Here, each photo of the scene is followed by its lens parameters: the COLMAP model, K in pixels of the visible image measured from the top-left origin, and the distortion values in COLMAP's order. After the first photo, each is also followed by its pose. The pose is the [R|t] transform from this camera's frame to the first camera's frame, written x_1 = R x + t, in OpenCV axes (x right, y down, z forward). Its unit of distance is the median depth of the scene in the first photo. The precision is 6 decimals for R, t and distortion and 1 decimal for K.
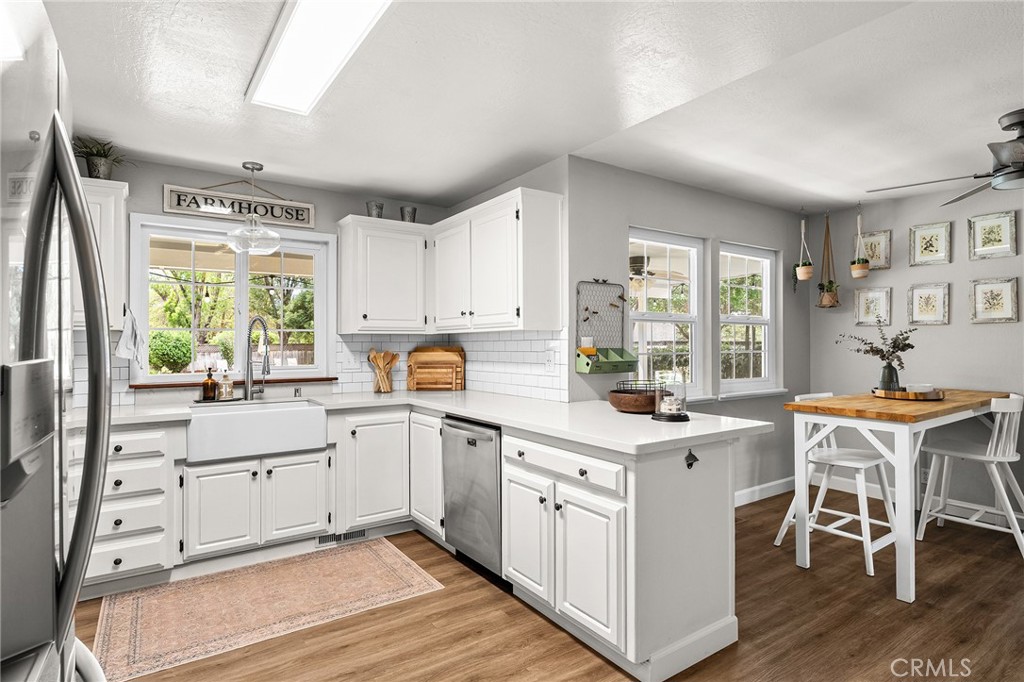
lens RADIAL K [[548.8, 0, 514.1], [0, 548.8, 332.7], [0, 0, 1]] dist [-0.019620, -0.001430]
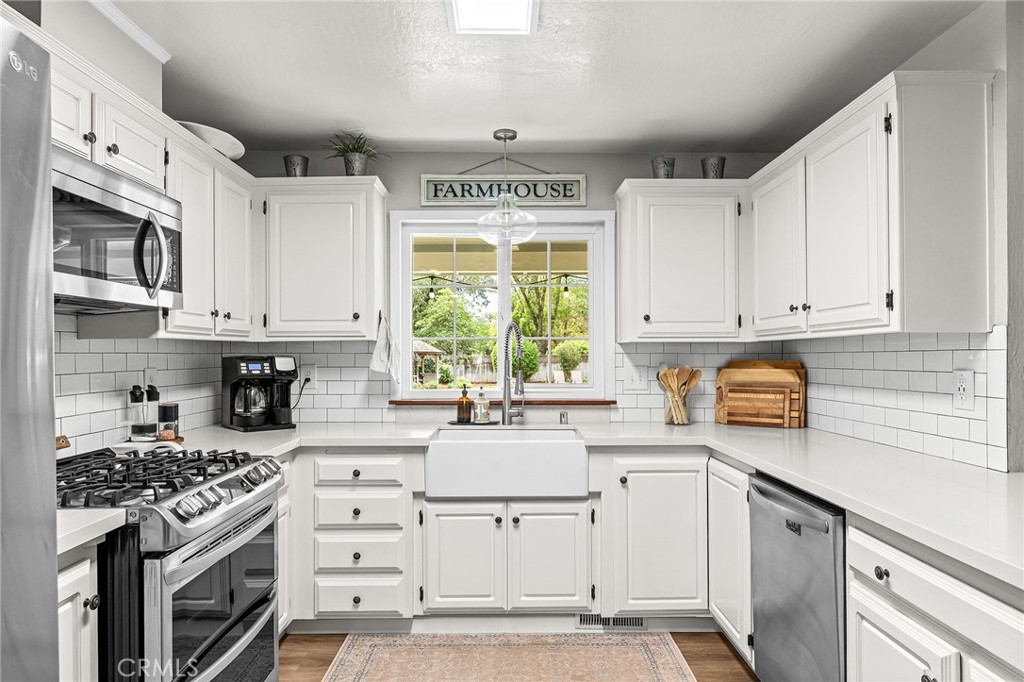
lens RADIAL K [[616.9, 0, 505.7], [0, 616.9, 348.9], [0, 0, 1]] dist [-0.008466, 0.000649]
pose [[0.823609, -0.002028, -0.567154, 0.036963], [0.008628, 0.999923, 0.008953, 0.002303], [0.567092, -0.012267, 0.823563, 0.251284]]
